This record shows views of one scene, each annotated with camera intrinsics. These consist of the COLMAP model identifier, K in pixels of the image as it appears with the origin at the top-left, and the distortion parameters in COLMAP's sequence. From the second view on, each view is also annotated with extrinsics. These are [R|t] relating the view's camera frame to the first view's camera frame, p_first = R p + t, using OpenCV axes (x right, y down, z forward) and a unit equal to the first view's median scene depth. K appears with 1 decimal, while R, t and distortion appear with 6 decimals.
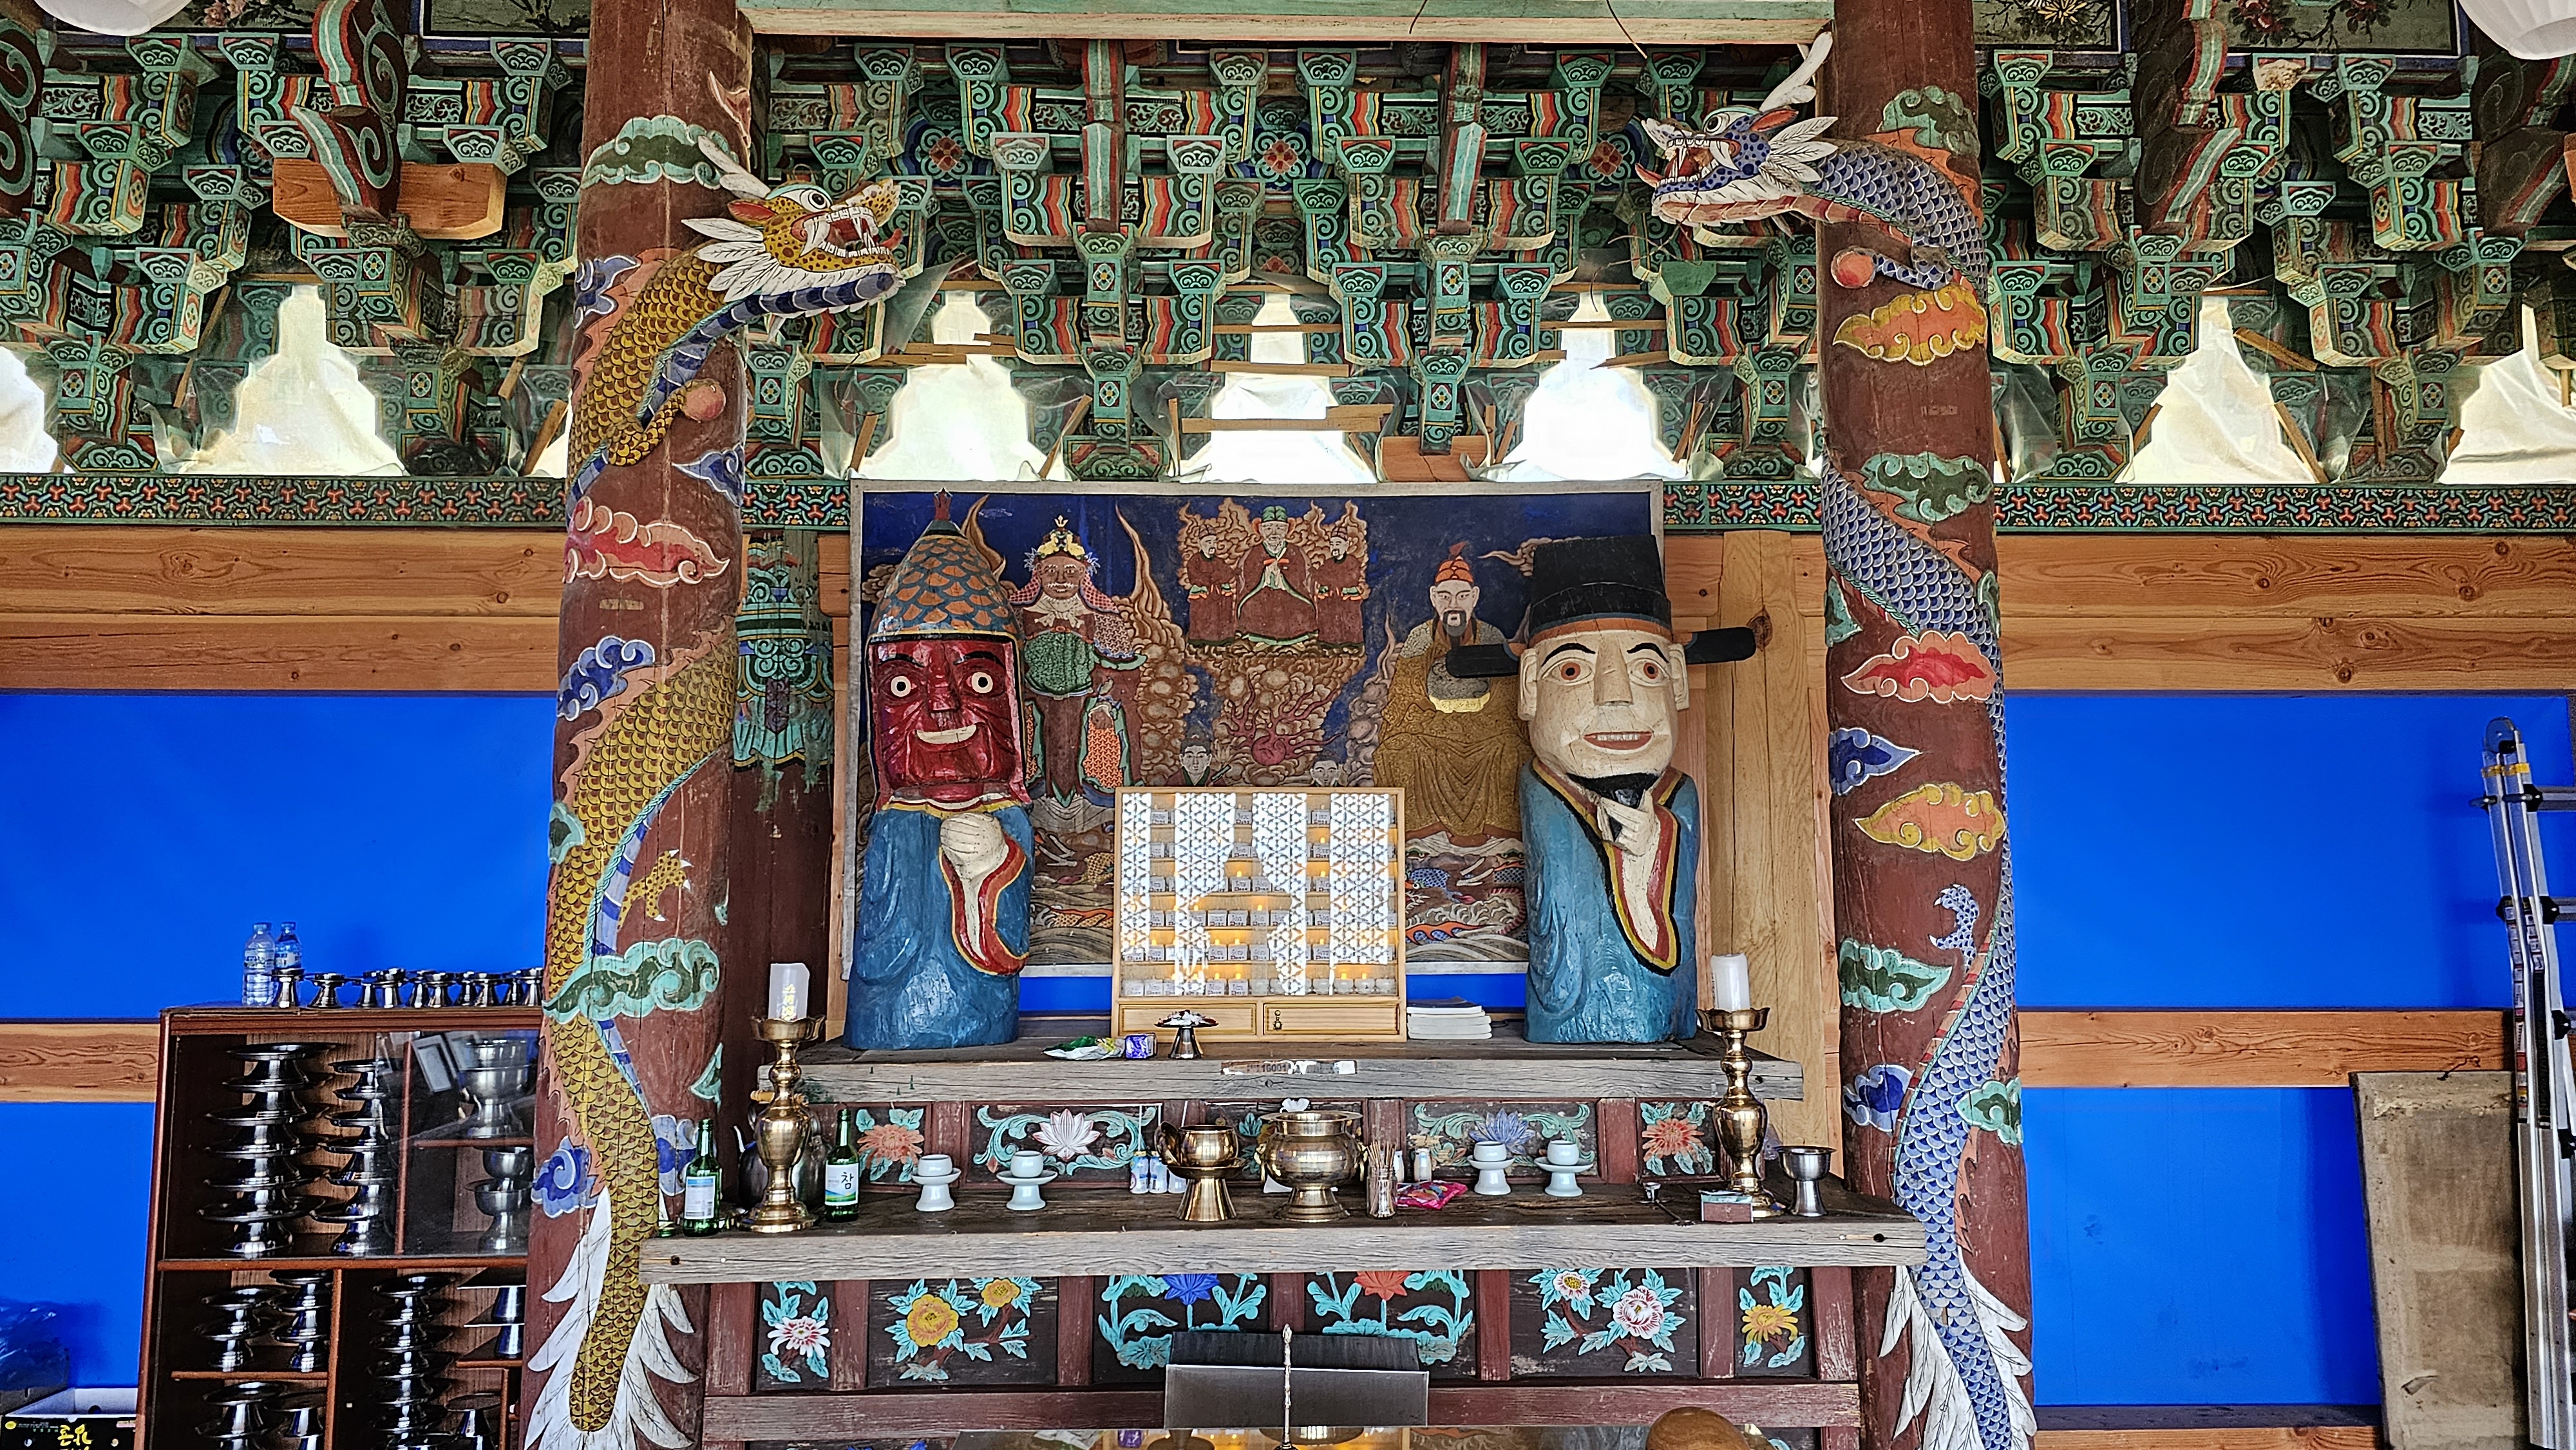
lens RADIAL K [[1685.4, 0, 1285.9], [0, 1685.4, 687.8], [0, 0, 1]] dist [0.067190, -0.066844]
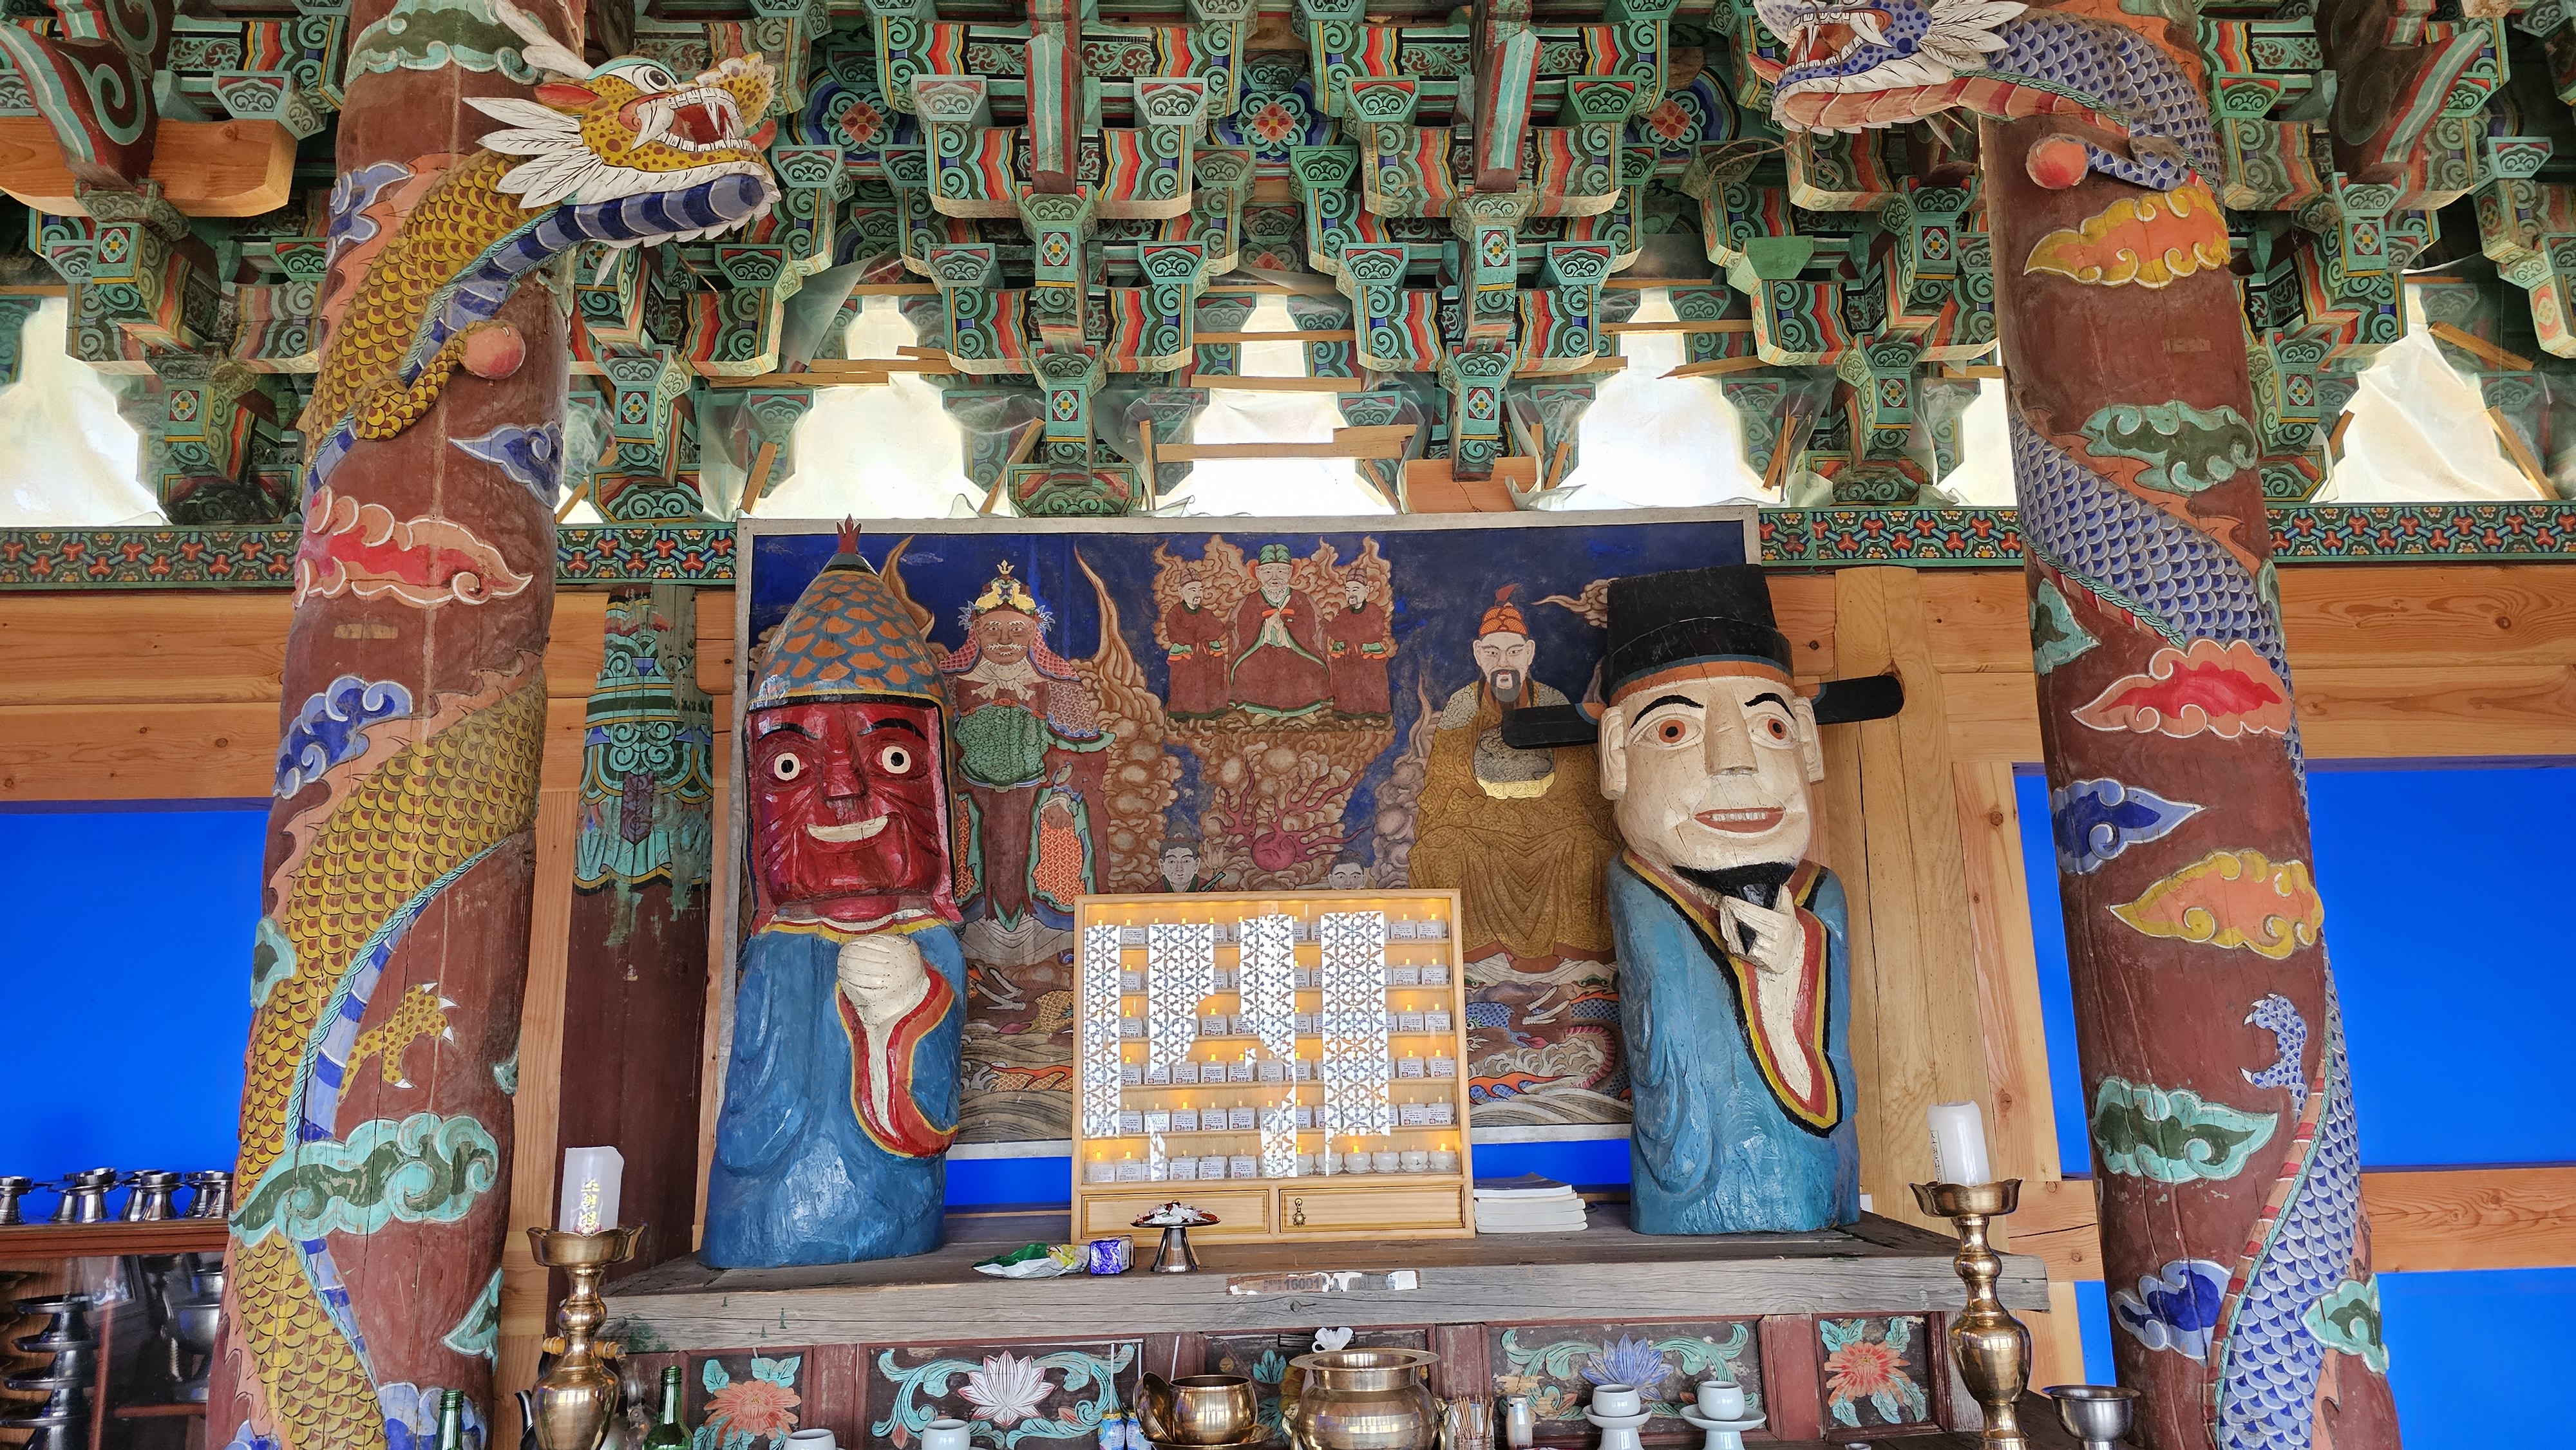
lens RADIAL K [[1685.4, 0, 1285.9], [0, 1685.4, 687.8], [0, 0, 1]] dist [0.067190, -0.066844]
pose [[0.999643, -0.018365, 0.019392, -0.022454], [0.020201, 0.994865, -0.099179, 0.047915], [-0.017471, 0.099536, 0.994881, 0.269563]]
